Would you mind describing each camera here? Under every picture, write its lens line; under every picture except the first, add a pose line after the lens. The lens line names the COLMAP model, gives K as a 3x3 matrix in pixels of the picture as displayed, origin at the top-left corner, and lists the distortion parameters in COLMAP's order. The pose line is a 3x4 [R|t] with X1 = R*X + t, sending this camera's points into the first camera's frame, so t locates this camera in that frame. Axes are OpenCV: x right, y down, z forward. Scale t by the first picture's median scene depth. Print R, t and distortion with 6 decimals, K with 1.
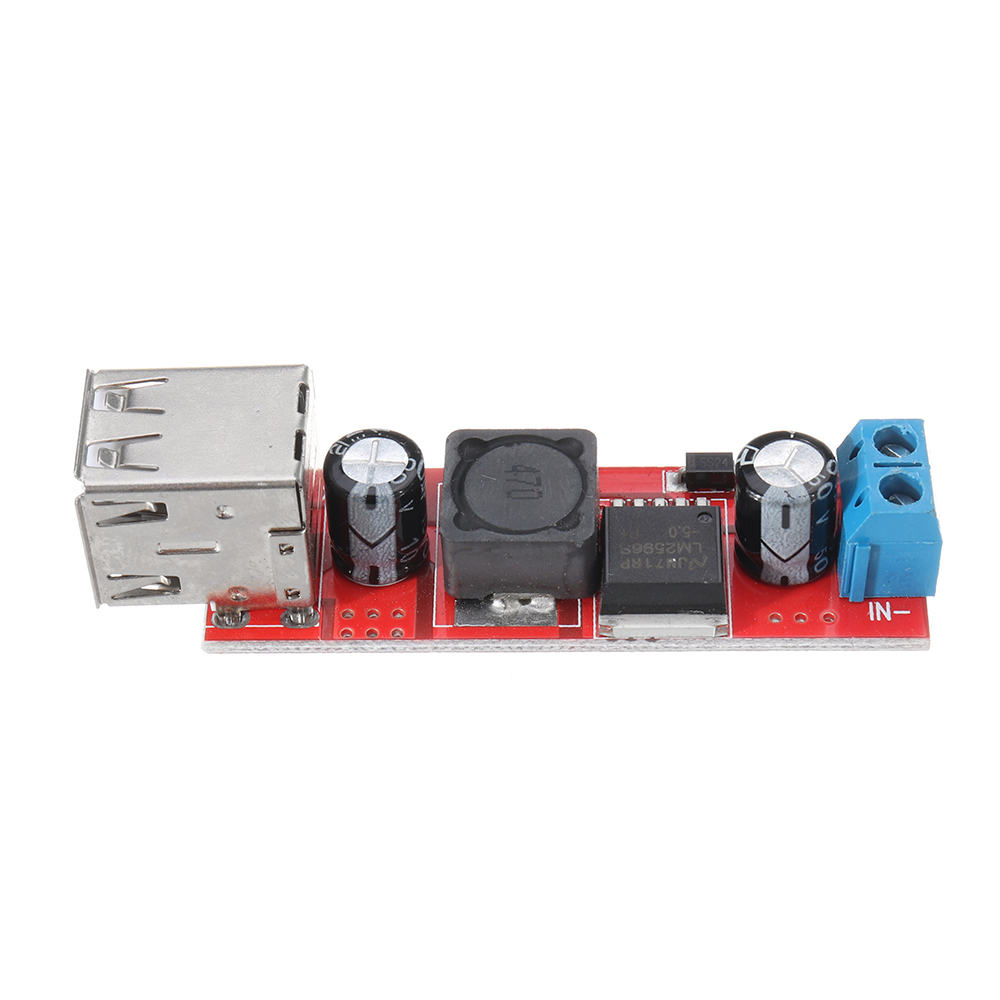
lens RADIAL K [[2755.3, 0, 473.9], [0, 2755.3, 651.1], [0, 0, 1]] dist [0.089782, 0.000000]
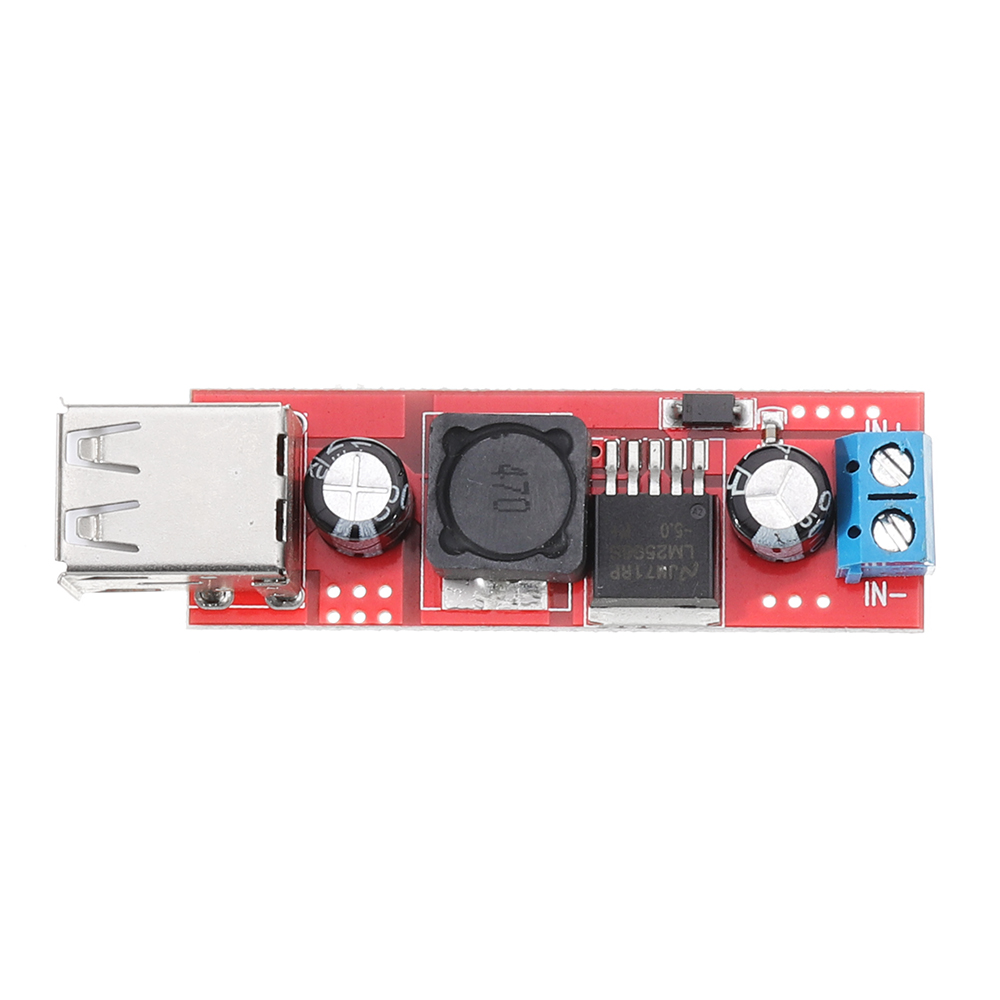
lens RADIAL K [[4756.1, 0, 503.5], [0, 4756.1, 499.4], [0, 0, 1]] dist [0.284280, 0.000000]
pose [[0.999859, -0.014515, -0.008427, 0.029738], [0.016784, 0.865445, 0.500723, -0.899740], [0.000024, -0.500794, 0.865566, -0.452434]]
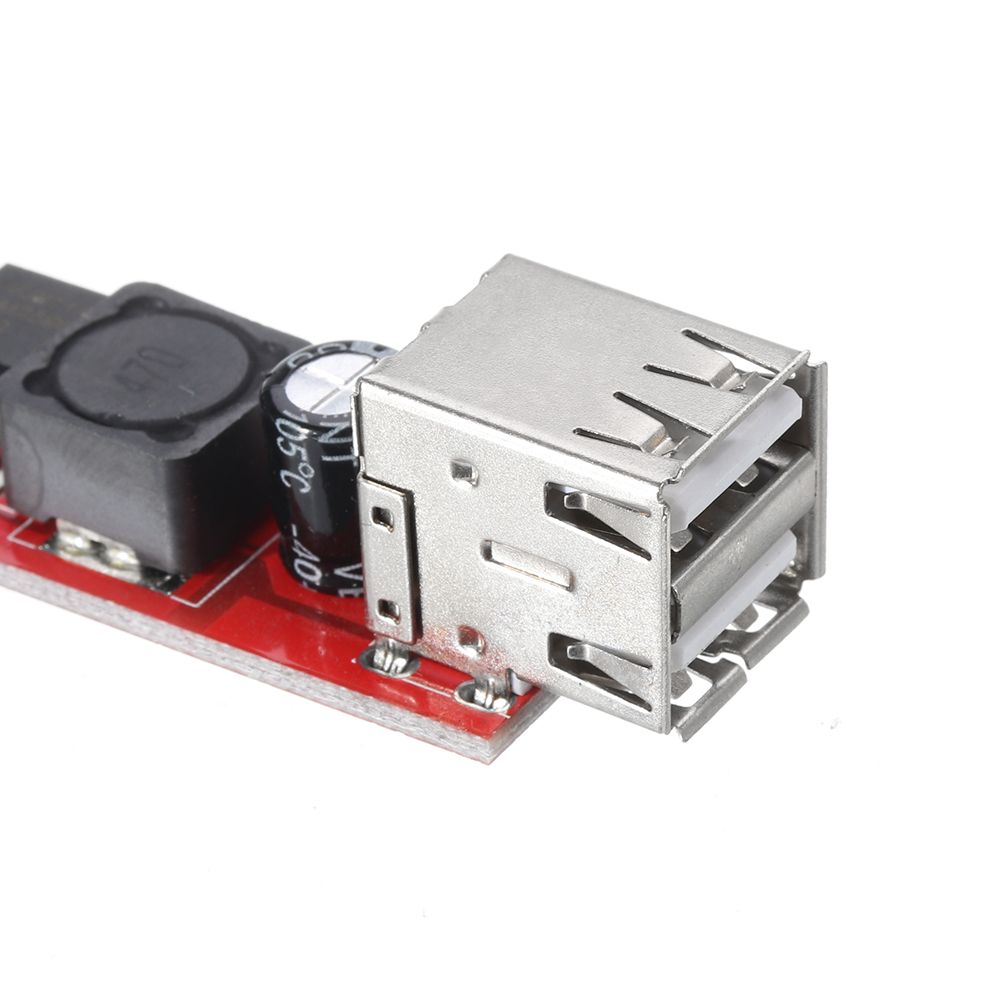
lens RADIAL K [[4756.1, 0, 498.4], [0, 4756.1, 503.2], [0, 0, 1]] dist [0.284280, 0.000000]
pose [[-0.843139, -0.237564, 0.482369, -0.574232], [0.473380, 0.097501, 0.875445, -0.962327], [-0.255005, 0.966466, 0.030251, 0.980387]]
